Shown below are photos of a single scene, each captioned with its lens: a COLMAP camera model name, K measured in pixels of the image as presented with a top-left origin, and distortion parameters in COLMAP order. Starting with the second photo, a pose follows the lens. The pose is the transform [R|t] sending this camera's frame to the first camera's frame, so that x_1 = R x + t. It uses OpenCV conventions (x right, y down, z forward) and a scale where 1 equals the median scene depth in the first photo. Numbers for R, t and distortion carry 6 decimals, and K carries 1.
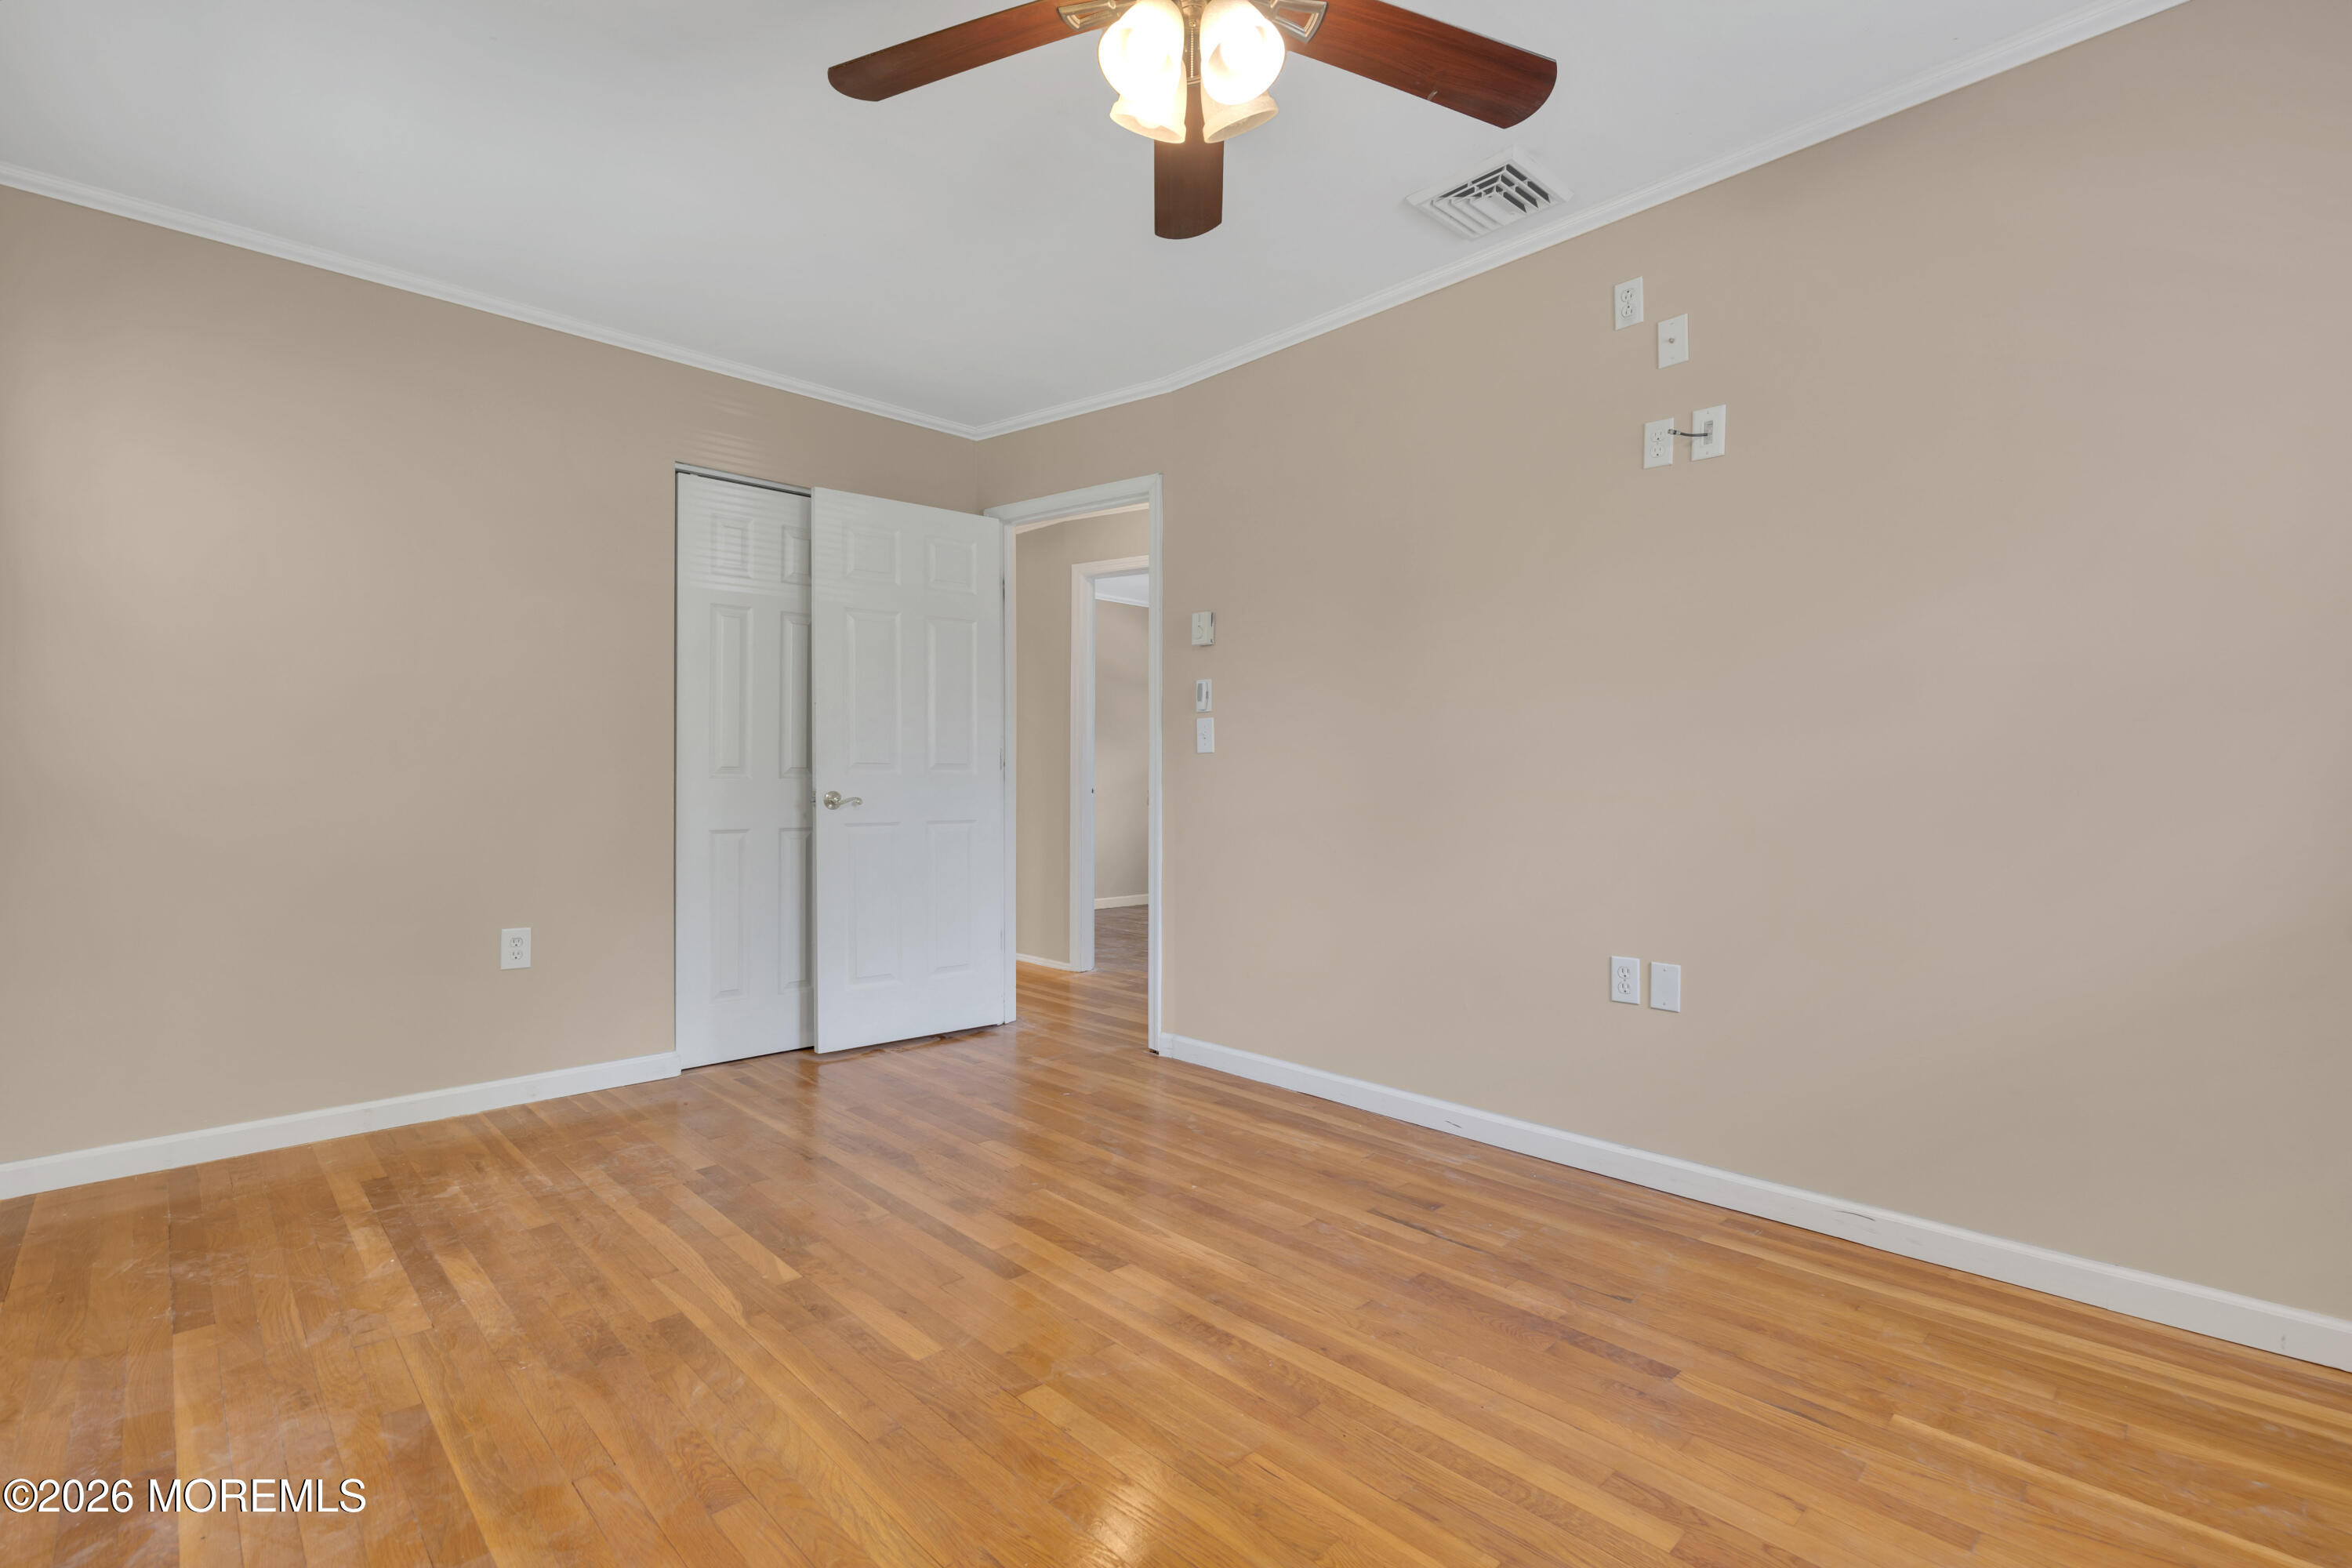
lens RADIAL K [[1070.9, 0, 1174.1], [0, 1070.9, 785.4], [0, 0, 1]] dist [-0.001797, 0.000123]
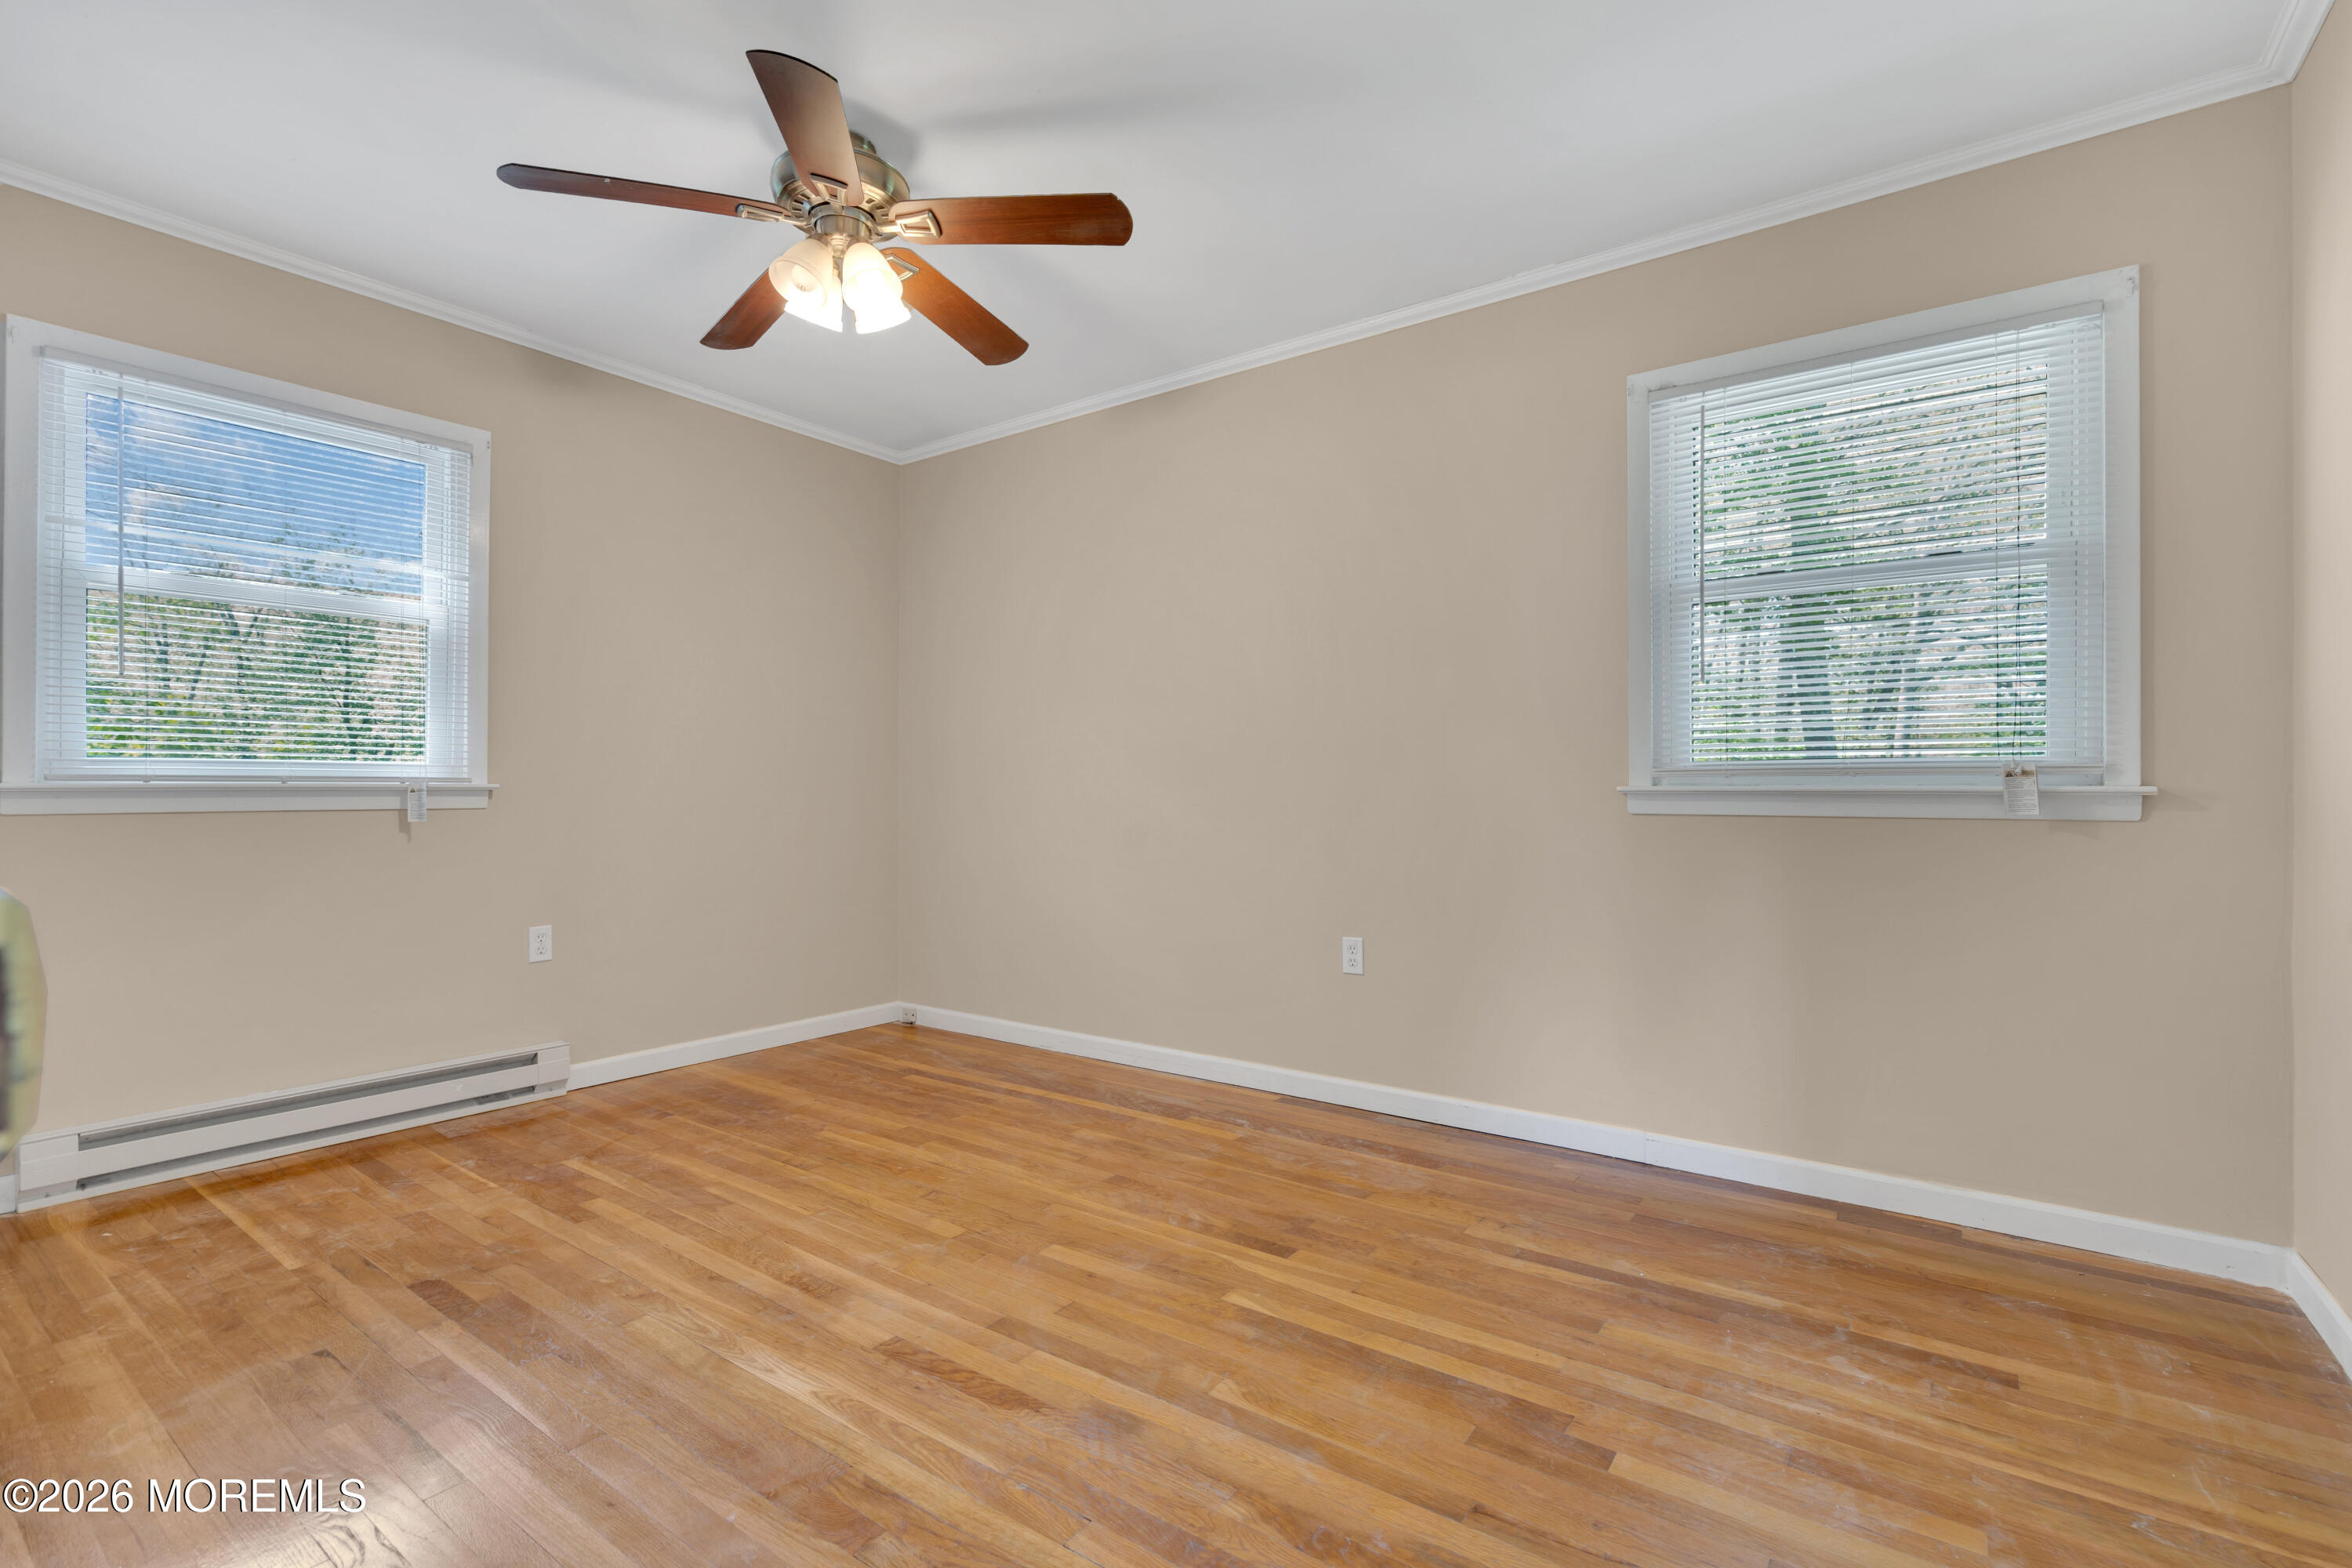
lens RADIAL K [[1059.9, 0, 1178.2], [0, 1059.9, 786.9], [0, 0, 1]] dist [0.000070, 0.000168]
pose [[-0.984106, -0.000330, -0.177584, -0.138534], [0.000668, 0.999984, -0.005561, -0.002199], [0.177583, -0.005591, -0.984090, 1.968737]]
